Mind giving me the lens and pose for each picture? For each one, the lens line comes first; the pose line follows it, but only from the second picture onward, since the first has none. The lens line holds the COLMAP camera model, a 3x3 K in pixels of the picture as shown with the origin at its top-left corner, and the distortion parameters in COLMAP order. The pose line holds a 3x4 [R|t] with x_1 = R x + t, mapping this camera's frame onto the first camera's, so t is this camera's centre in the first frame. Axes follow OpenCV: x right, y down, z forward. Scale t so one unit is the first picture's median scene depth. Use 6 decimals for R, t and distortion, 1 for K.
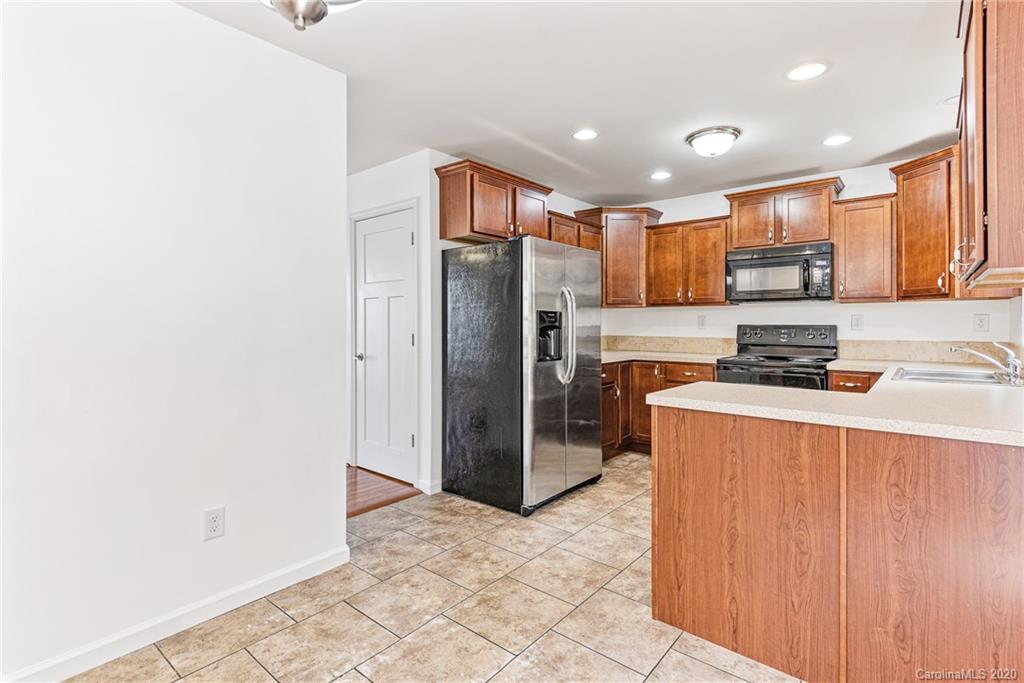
lens RADIAL K [[511.5, 0, 514.7], [0, 511.5, 323.2], [0, 0, 1]] dist [0.016235, -0.006856]
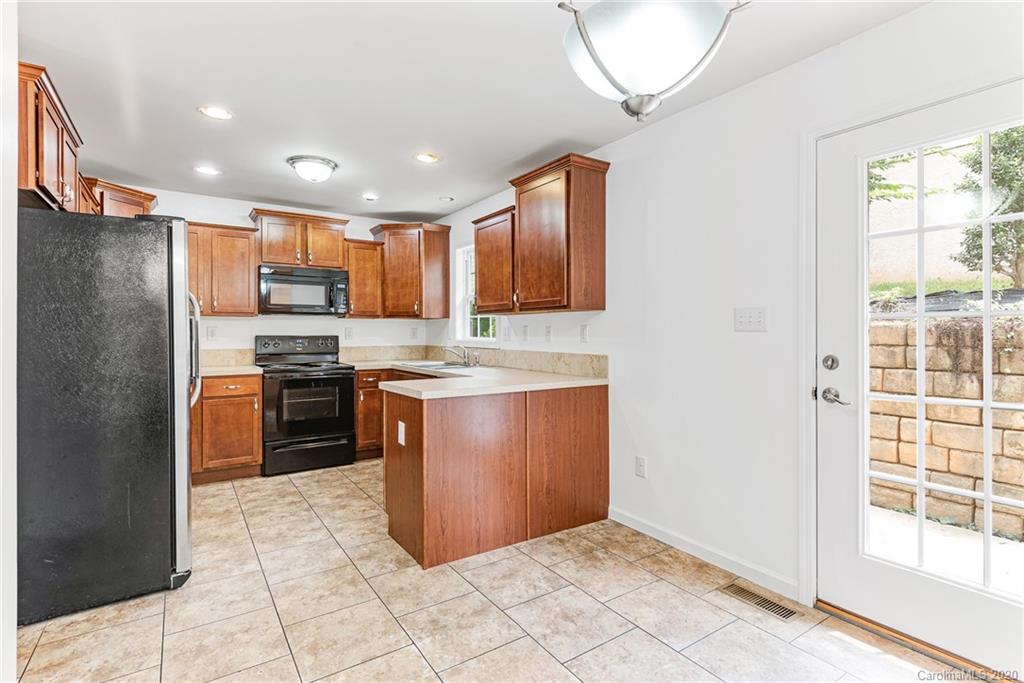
lens RADIAL K [[511.5, 0, 517.1], [0, 511.5, 334.8], [0, 0, 1]] dist [0.016235, -0.006856]
pose [[0.249026, -0.005734, 0.968480, -0.571850], [0.004148, 0.999980, 0.004854, -0.002387], [-0.968488, 0.002808, 0.249044, 0.303092]]
